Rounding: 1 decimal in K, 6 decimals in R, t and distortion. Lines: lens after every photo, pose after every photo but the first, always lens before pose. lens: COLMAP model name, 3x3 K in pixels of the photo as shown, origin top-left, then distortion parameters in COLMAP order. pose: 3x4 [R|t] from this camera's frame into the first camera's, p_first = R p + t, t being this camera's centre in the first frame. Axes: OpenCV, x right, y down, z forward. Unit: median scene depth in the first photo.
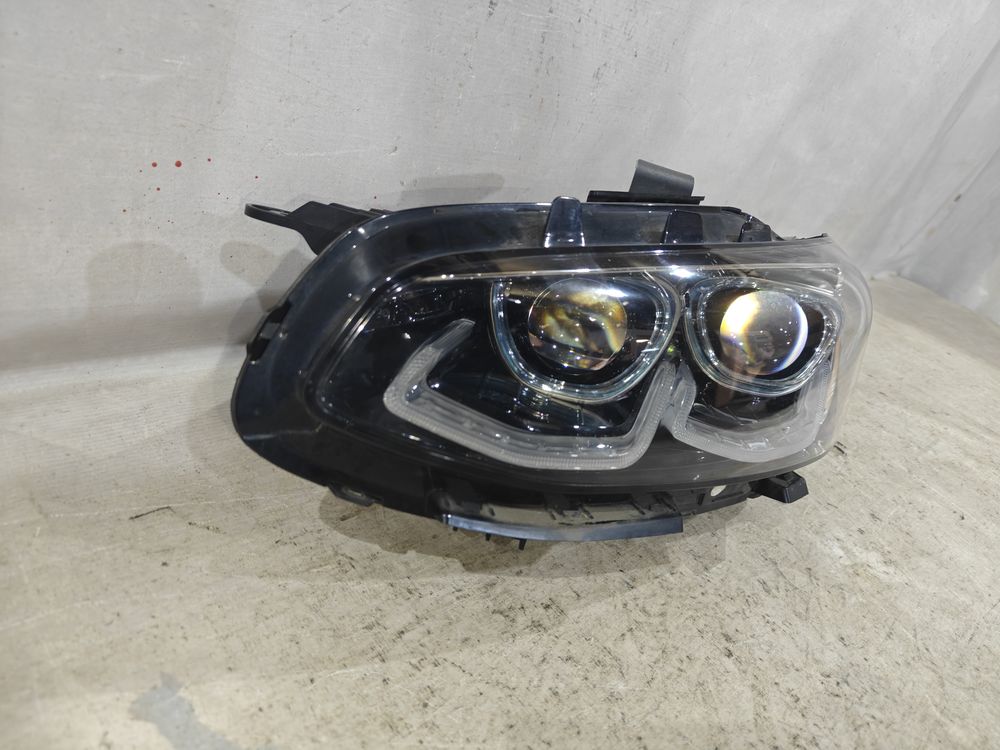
lens RADIAL K [[698.3, 0, 508.7], [0, 698.3, 364.6], [0, 0, 1]] dist [0.042738, -0.057718]
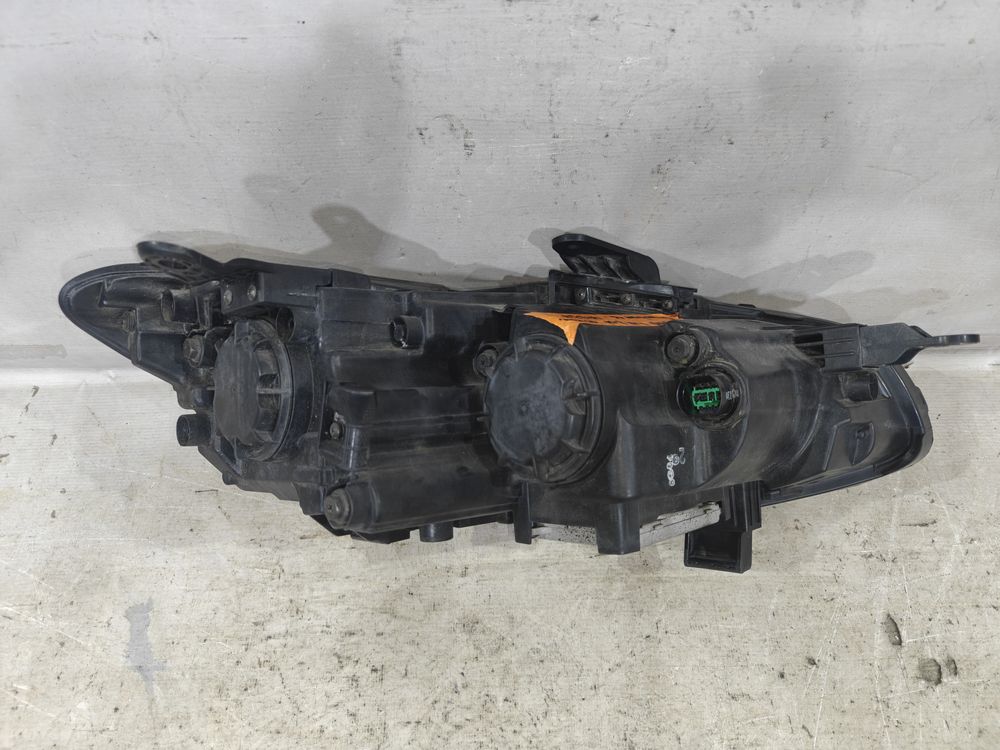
lens RADIAL K [[698.3, 0, 488.4], [0, 698.3, 376.9], [0, 0, 1]] dist [0.042738, -0.057718]
pose [[0.701984, 0.377181, -0.604113, 0.795931], [-0.115738, 0.897385, 0.425799, -0.750299], [0.702725, -0.228985, 0.673604, 0.358520]]
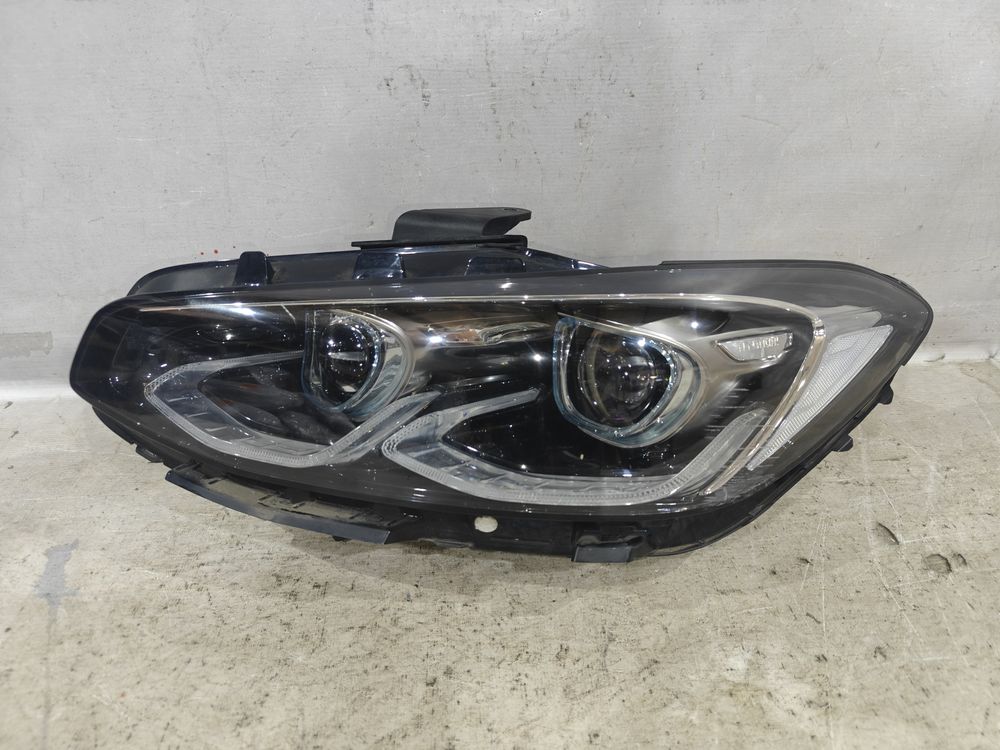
lens RADIAL K [[698.3, 0, 494.8], [0, 698.3, 372.5], [0, 0, 1]] dist [0.042738, -0.057718]
pose [[0.718888, 0.027872, -0.694567, 1.067589], [-0.090647, 0.994423, -0.053916, 0.018069], [0.689190, 0.101719, 0.717405, 0.303517]]
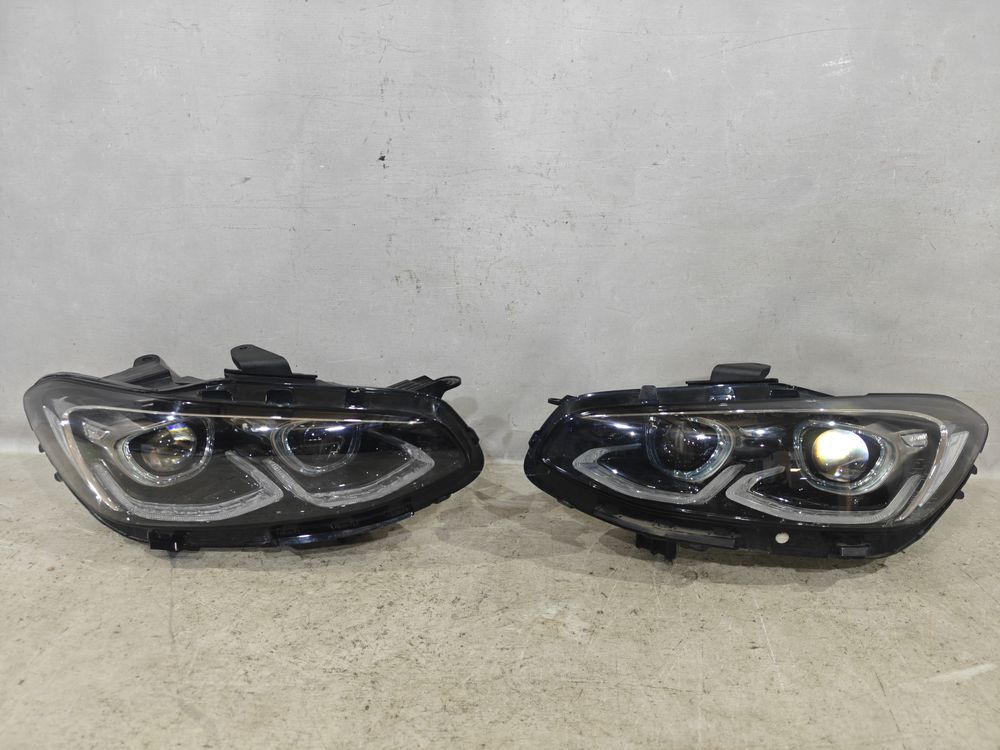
lens RADIAL K [[698.3, 0, 491.4], [0, 698.3, 366.6], [0, 0, 1]] dist [0.042738, -0.057718]
pose [[0.688869, -0.069928, -0.721505, 1.870726], [-0.159848, 0.956181, -0.245290, 0.217285], [0.707042, 0.284303, 0.647505, -0.144625]]
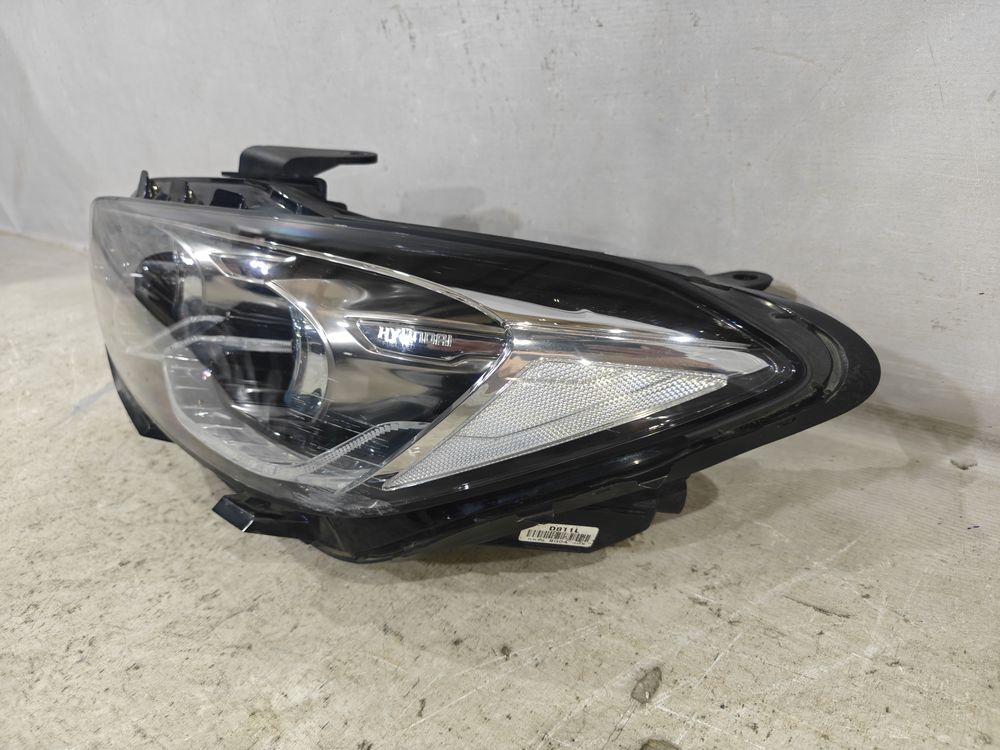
lens RADIAL K [[698.3, 0, 479.8], [0, 698.3, 374.8], [0, 0, 1]] dist [0.042738, -0.057718]
pose [[0.096056, 0.169973, -0.980756, 1.431321], [-0.327113, 0.935976, 0.130175, -0.206254], [0.940090, 0.308314, 0.145507, 1.288920]]
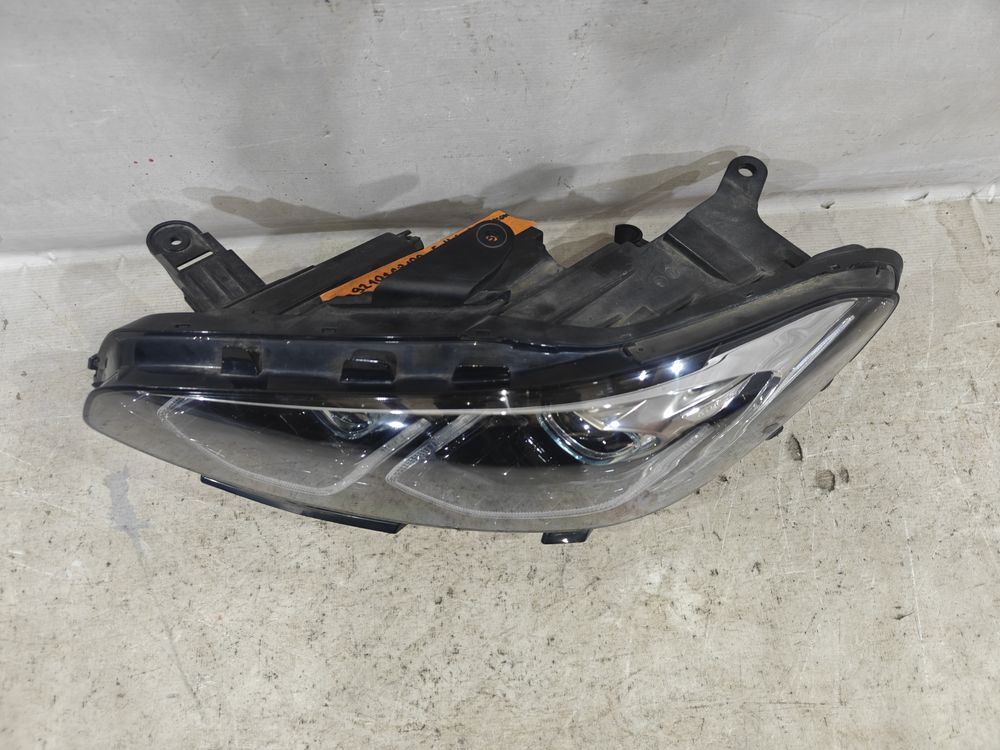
lens RADIAL K [[698.3, 0, 499.5], [0, 698.3, 370.9], [0, 0, 1]] dist [0.042738, -0.057718]
pose [[0.754205, 0.448347, -0.479749, 0.881582], [-0.092938, 0.796145, 0.597926, -0.821653], [0.650028, -0.406372, 0.642125, 0.364010]]
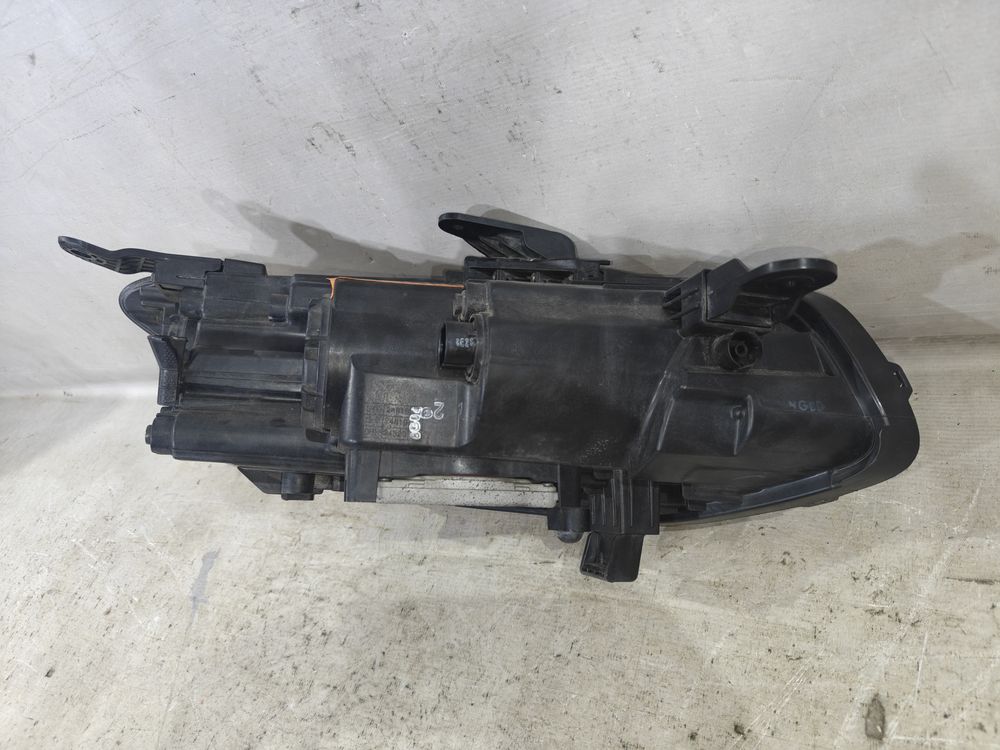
lens RADIAL K [[698.3, 0, 488.8], [0, 698.3, 376.4], [0, 0, 1]] dist [0.042738, -0.057718]
pose [[0.242662, 0.291855, -0.925168, 1.314375], [0.084813, 0.943638, 0.319927, -0.595526], [0.966396, -0.156100, 0.204232, 1.088729]]
